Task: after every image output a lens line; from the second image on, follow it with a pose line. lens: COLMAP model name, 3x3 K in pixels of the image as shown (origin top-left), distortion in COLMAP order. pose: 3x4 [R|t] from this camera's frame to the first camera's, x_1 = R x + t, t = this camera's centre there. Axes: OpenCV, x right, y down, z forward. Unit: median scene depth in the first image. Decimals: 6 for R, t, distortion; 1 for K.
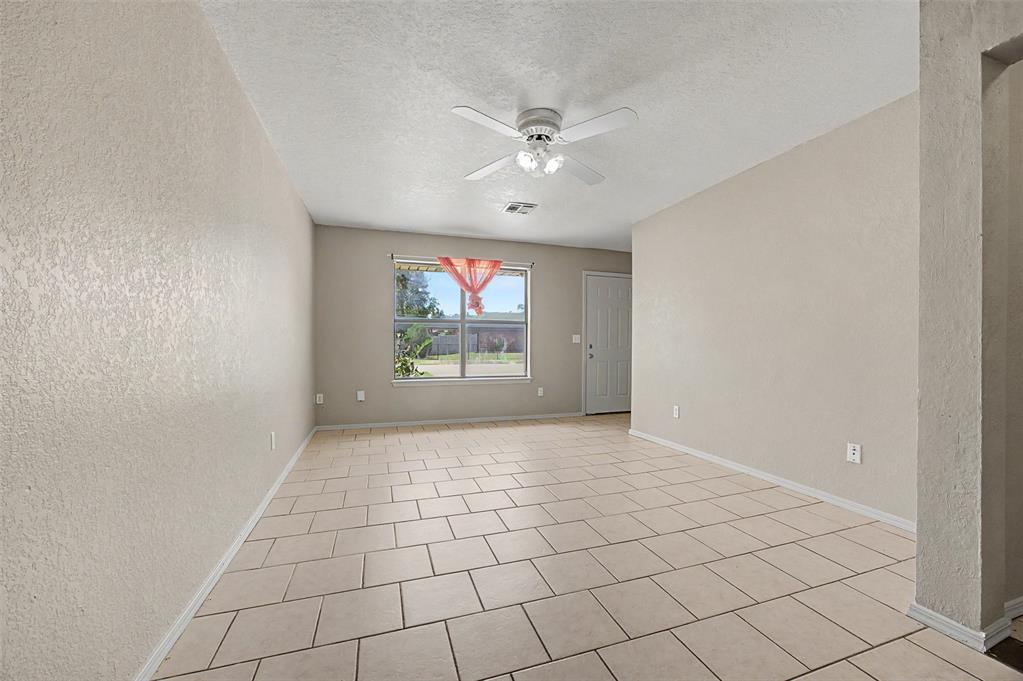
lens RADIAL K [[397.4, 0, 507.7], [0, 397.4, 349.1], [0, 0, 1]] dist [-0.017176, 0.002933]
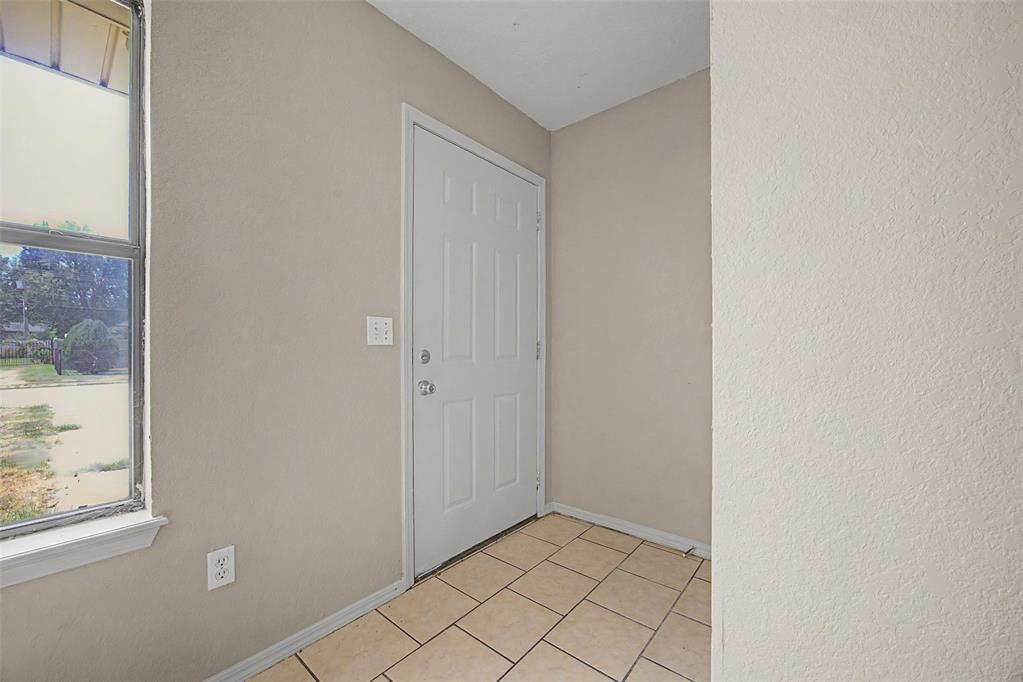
lens RADIAL K [[397.4, 0, 511.6], [0, 397.4, 346.4], [0, 0, 1]] dist [-0.017176, 0.002933]
pose [[0.854830, -0.003676, 0.518895, 0.158789], [0.010760, 0.999885, -0.010643, -0.016551], [-0.518796, 0.014681, 0.854772, 1.060734]]
